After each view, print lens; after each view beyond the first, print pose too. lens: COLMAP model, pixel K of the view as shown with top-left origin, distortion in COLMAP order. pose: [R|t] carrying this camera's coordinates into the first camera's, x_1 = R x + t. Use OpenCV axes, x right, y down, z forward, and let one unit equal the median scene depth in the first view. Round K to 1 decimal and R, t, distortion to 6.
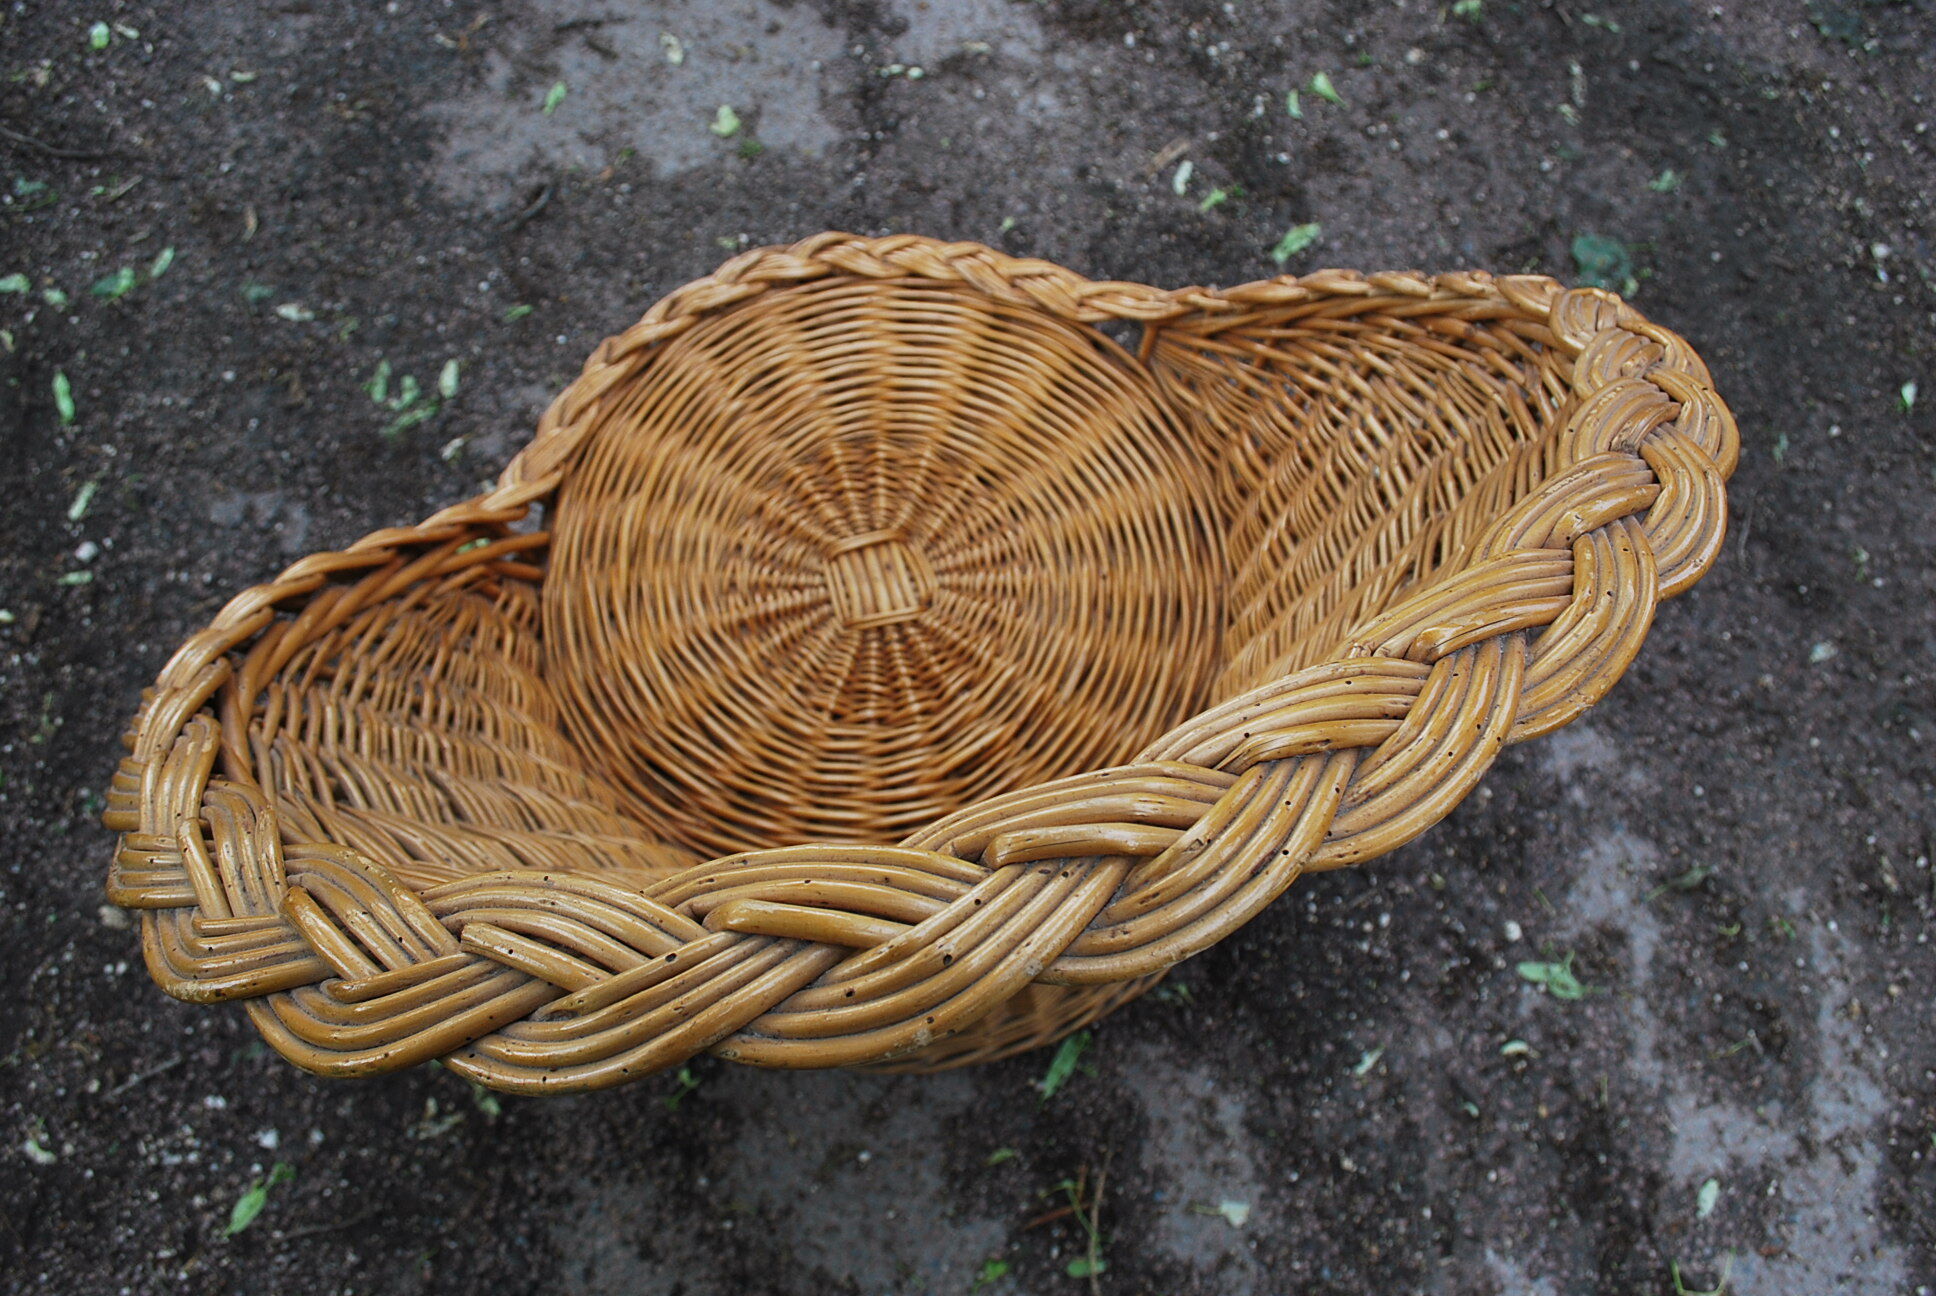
lens RADIAL K [[1515.5, 0, 976.6], [0, 1515.5, 639.4], [0, 0, 1]] dist [-0.085313, 0.014882]
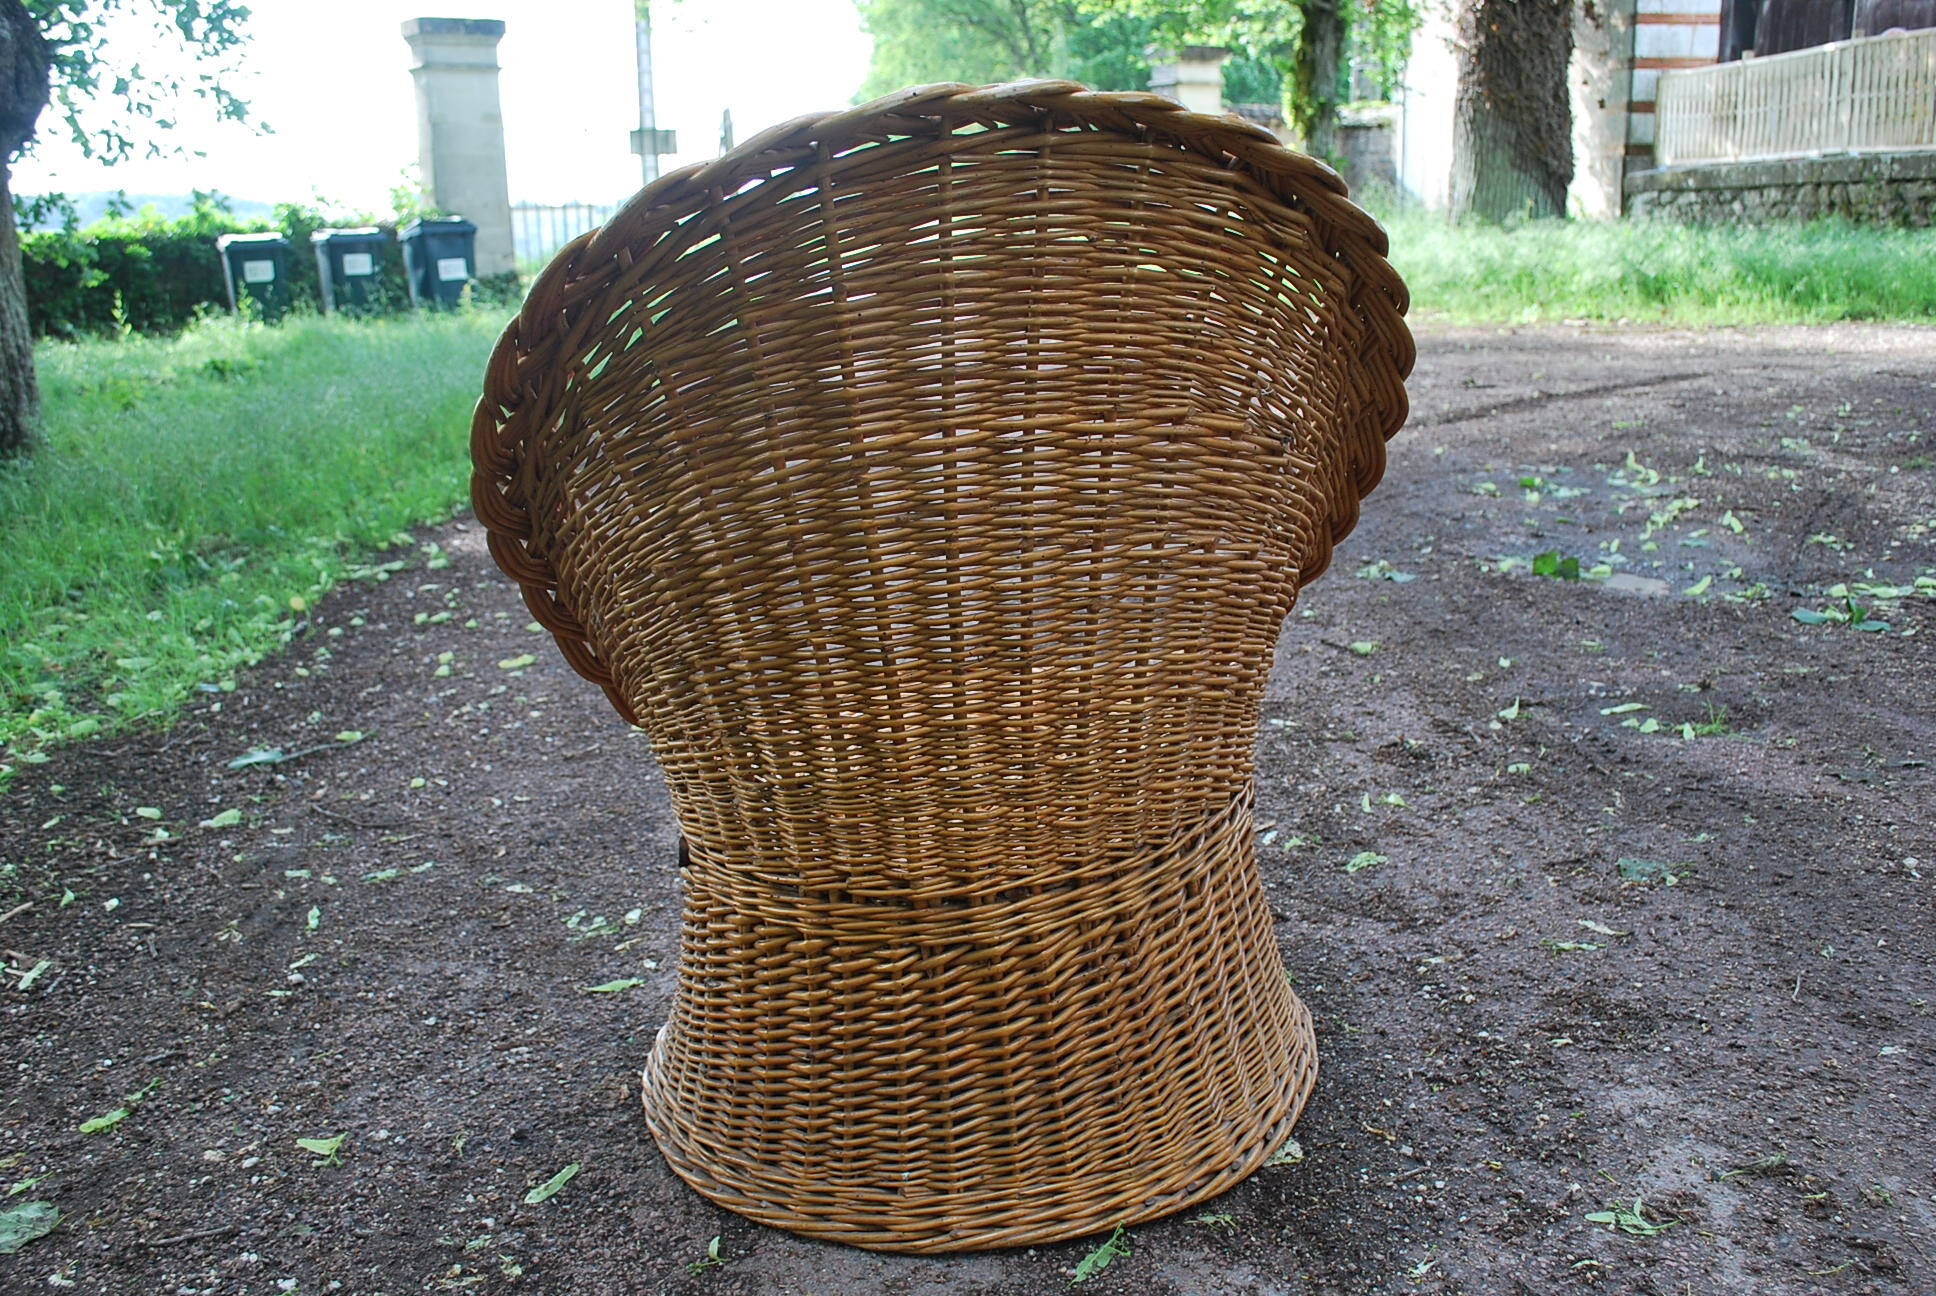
lens RADIAL K [[1776.6, 0, 973.2], [0, 1776.6, 646.8], [0, 0, 1]] dist [-0.062066, 0.000000]
pose [[0.989255, -0.005727, -0.146085, 0.143420], [-0.109312, 0.634548, -0.765114, 0.890356], [0.097080, 0.772862, 0.627104, -0.016203]]
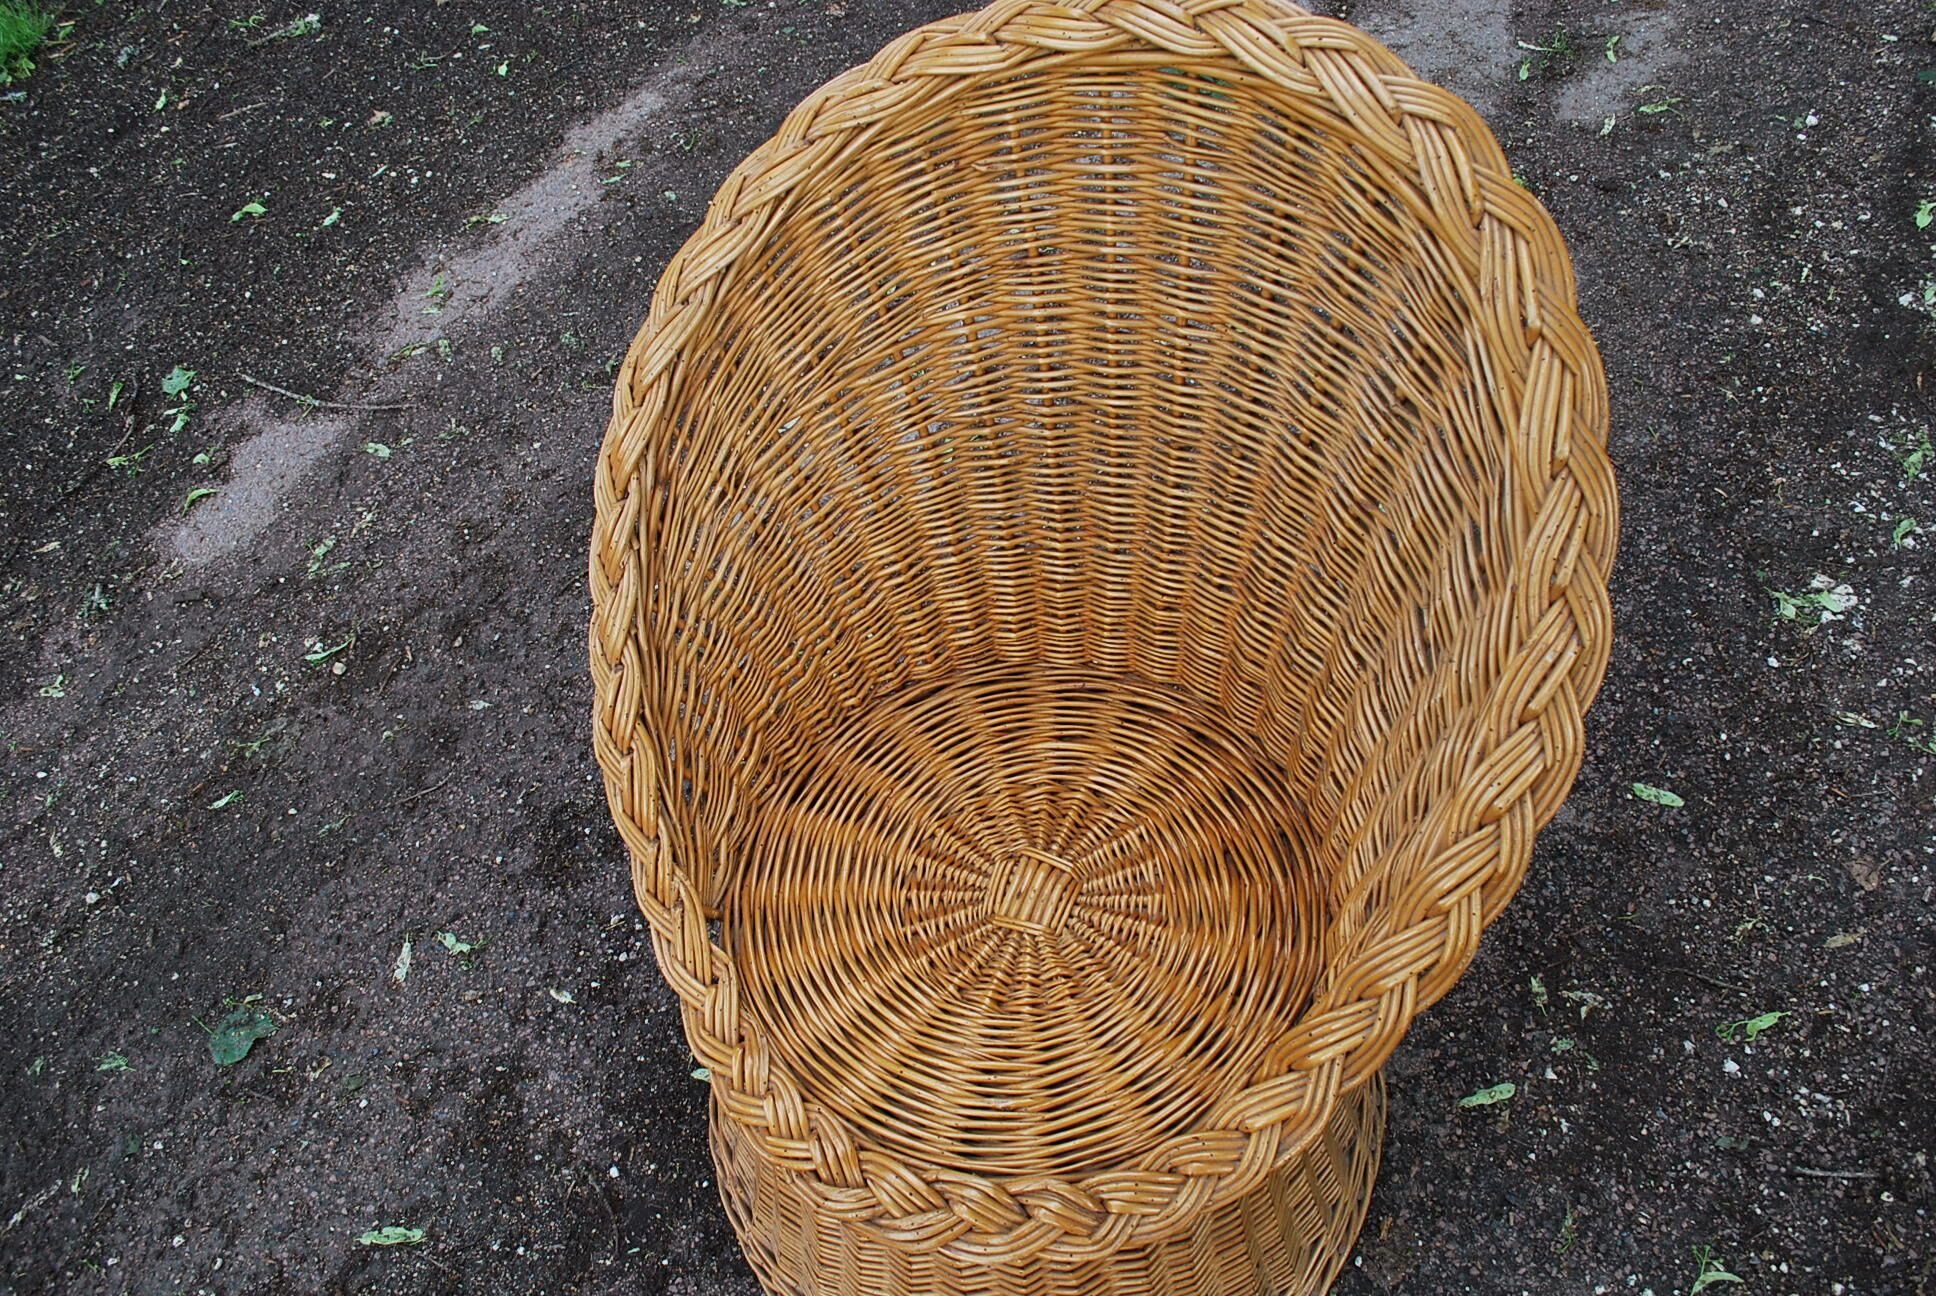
lens RADIAL K [[1515.5, 0, 969.7], [0, 1515.5, 639.0], [0, 0, 1]] dist [-0.085313, 0.014882]
pose [[-0.759237, -0.424010, 0.493735, -0.444487], [0.636614, -0.326241, 0.698777, -0.699655], [-0.135212, 0.844856, 0.517625, 0.210516]]
